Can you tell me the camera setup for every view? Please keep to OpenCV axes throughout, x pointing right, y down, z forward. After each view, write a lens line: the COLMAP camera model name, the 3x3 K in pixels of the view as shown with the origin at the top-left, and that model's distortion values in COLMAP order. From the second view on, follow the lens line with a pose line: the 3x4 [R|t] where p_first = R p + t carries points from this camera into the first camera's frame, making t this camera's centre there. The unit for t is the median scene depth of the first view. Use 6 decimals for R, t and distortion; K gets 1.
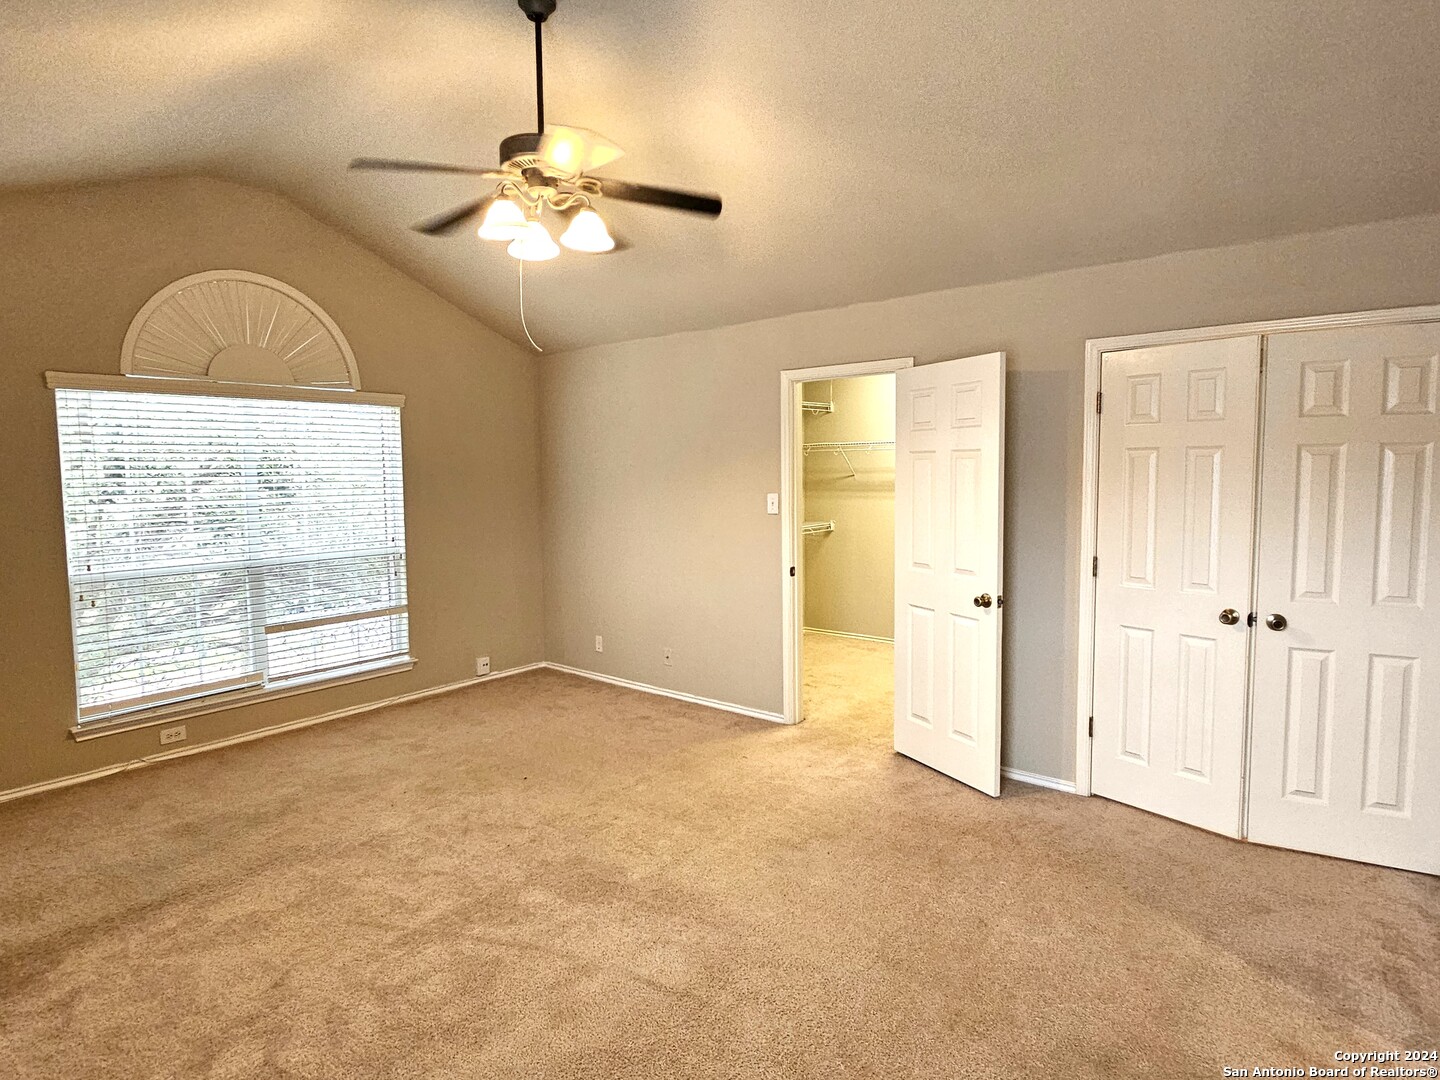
lens RADIAL K [[795.8, 0, 711.4], [0, 795.8, 524.1], [0, 0, 1]] dist [0.003868, -0.003521]
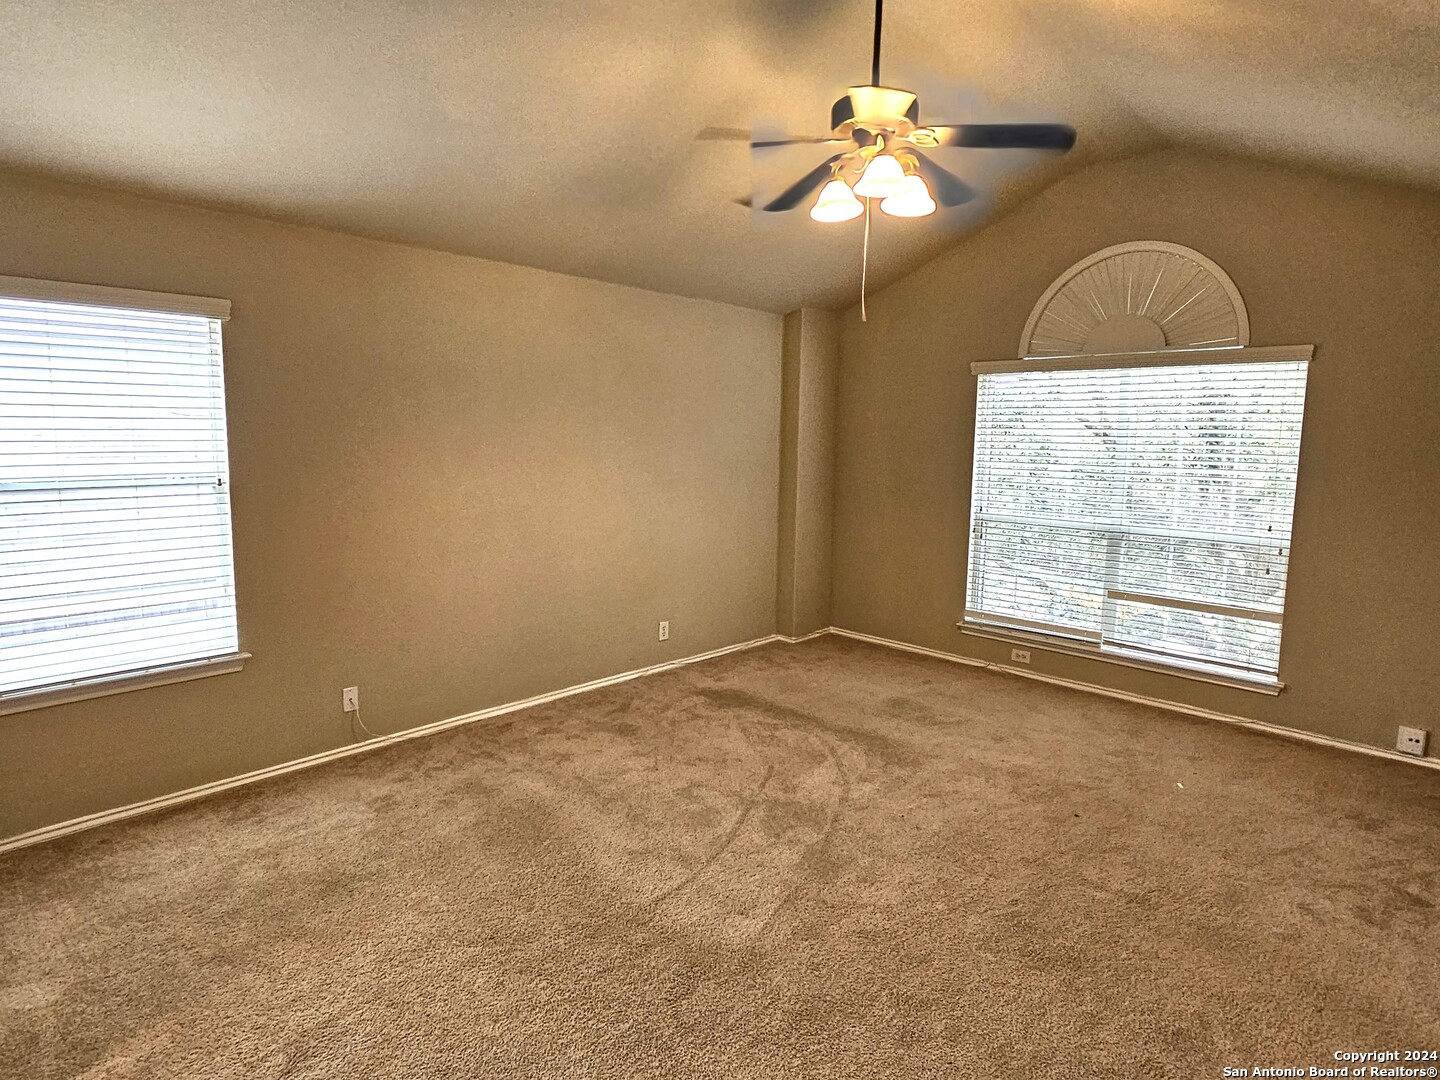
lens RADIAL K [[795.8, 0, 711.4], [0, 795.8, 524.1], [0, 0, 1]] dist [0.003868, -0.003521]
pose [[-0.075639, 0.124876, -0.989285, 0.489085], [-0.085405, 0.987670, 0.131202, -0.047580], [0.993471, 0.094413, -0.064041, 0.547677]]
